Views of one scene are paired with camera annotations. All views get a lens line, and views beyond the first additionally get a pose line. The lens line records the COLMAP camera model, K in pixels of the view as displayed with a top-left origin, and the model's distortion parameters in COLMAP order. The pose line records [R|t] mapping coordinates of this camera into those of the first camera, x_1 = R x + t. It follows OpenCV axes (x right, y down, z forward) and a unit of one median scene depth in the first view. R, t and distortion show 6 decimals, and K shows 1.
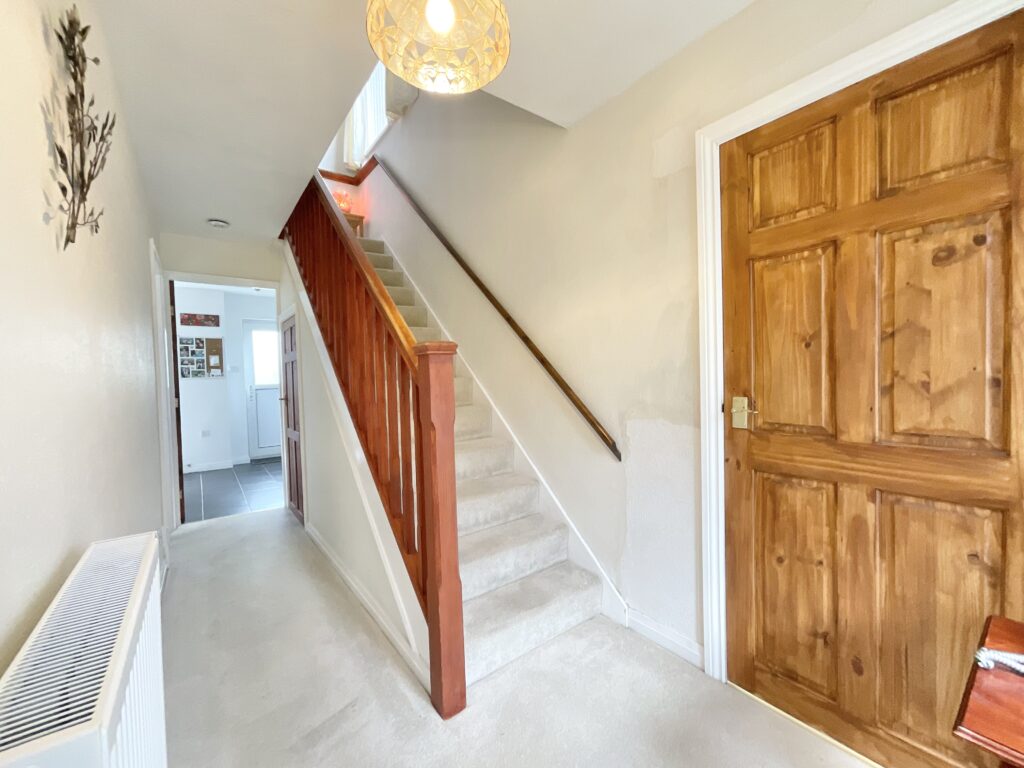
lens RADIAL K [[416.9, 0, 512.0], [0, 416.9, 384.0], [0, 0, 1]] dist [0.001184, 0.000253]
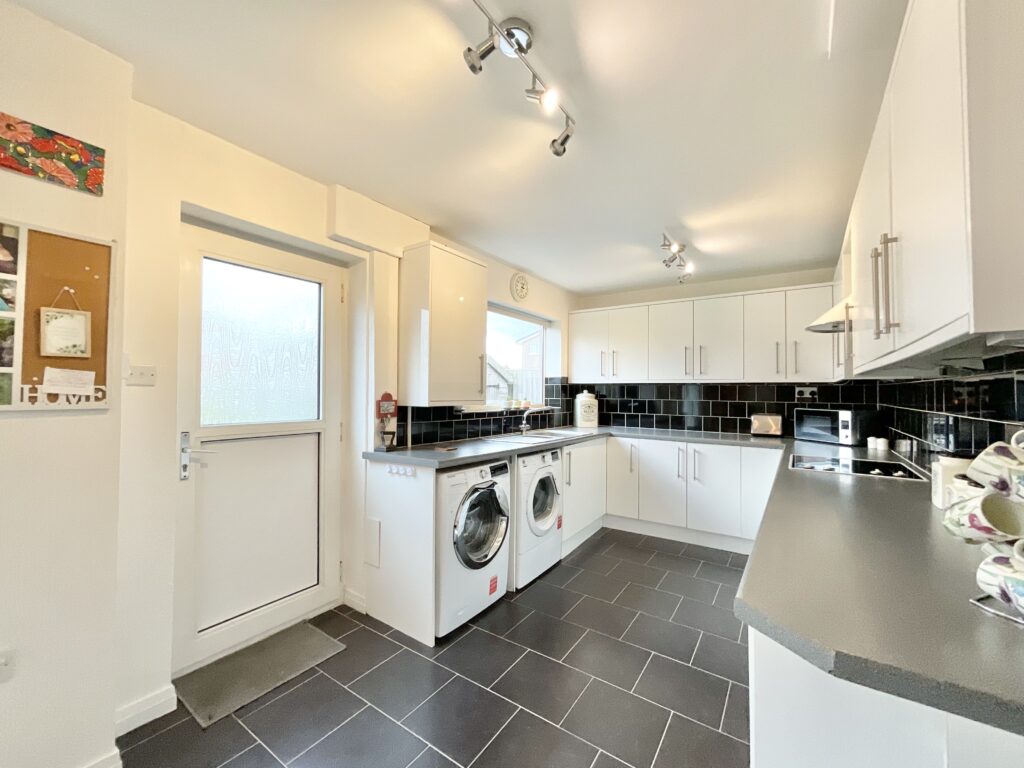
lens RADIAL K [[416.9, 0, 512.0], [0, 416.9, 384.0], [0, 0, 1]] dist [0.001184, 0.000253]
pose [[0.945182, 0.036587, 0.324487, -0.560334], [-0.018929, 0.998171, -0.057410, -0.019002], [-0.325994, 0.048121, 0.944146, 0.709806]]
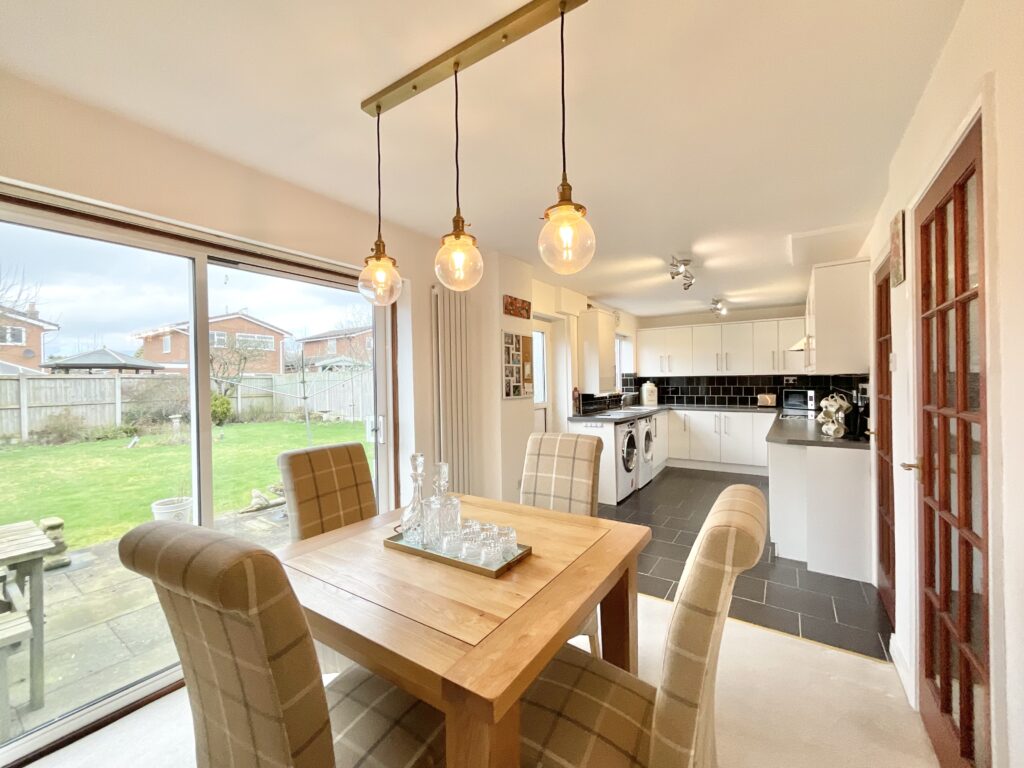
lens RADIAL K [[416.9, 0, 512.0], [0, 416.9, 384.0], [0, 0, 1]] dist [0.001184, 0.000253]
pose [[0.941374, 0.003846, 0.337344, -0.968199], [0.005365, 0.999638, -0.026369, -0.017086], [-0.337323, 0.026633, 0.941012, 0.394323]]
